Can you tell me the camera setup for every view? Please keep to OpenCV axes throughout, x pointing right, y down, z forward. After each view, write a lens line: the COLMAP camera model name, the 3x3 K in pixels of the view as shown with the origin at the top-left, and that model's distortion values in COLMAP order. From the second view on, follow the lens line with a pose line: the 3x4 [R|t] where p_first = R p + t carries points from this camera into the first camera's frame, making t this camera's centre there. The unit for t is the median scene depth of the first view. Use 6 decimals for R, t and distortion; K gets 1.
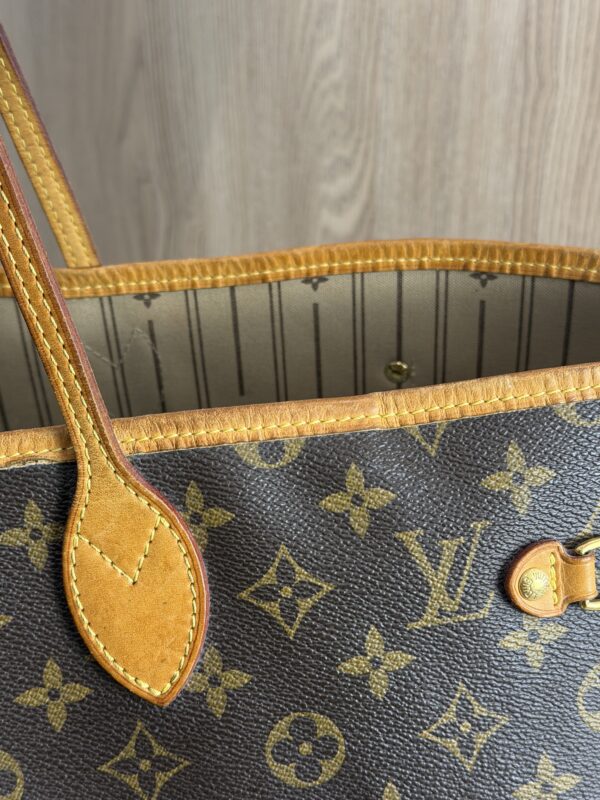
lens RADIAL K [[1198.4, 0, 318.4], [0, 1198.4, 404.7], [0, 0, 1]] dist [0.131909, 0.000000]
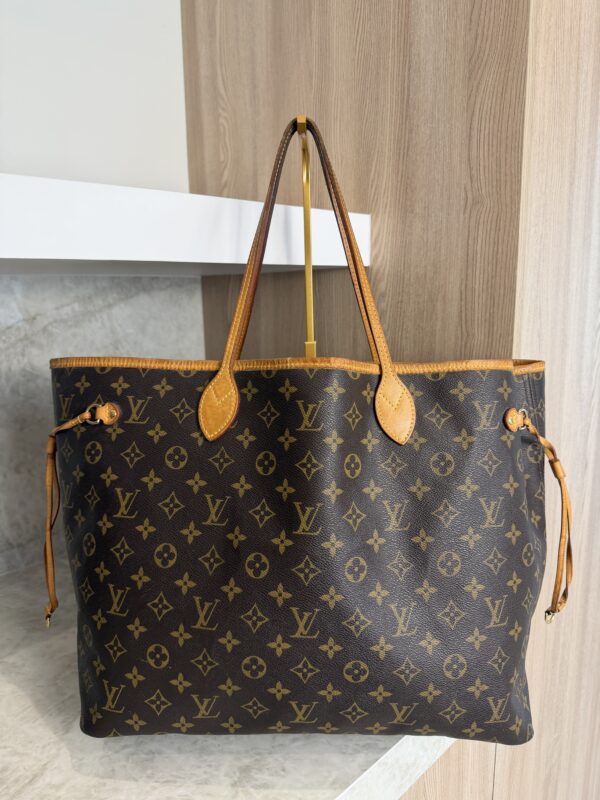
lens RADIAL K [[588.6, 0, 302.4], [0, 588.6, 399.4], [0, 0, 1]] dist [0.057834, -0.078646]
pose [[0.973497, 0.022538, -0.227585, 0.134430], [-0.082987, 0.962118, -0.259696, 0.189639], [0.213110, 0.271700, 0.938490, -0.133330]]
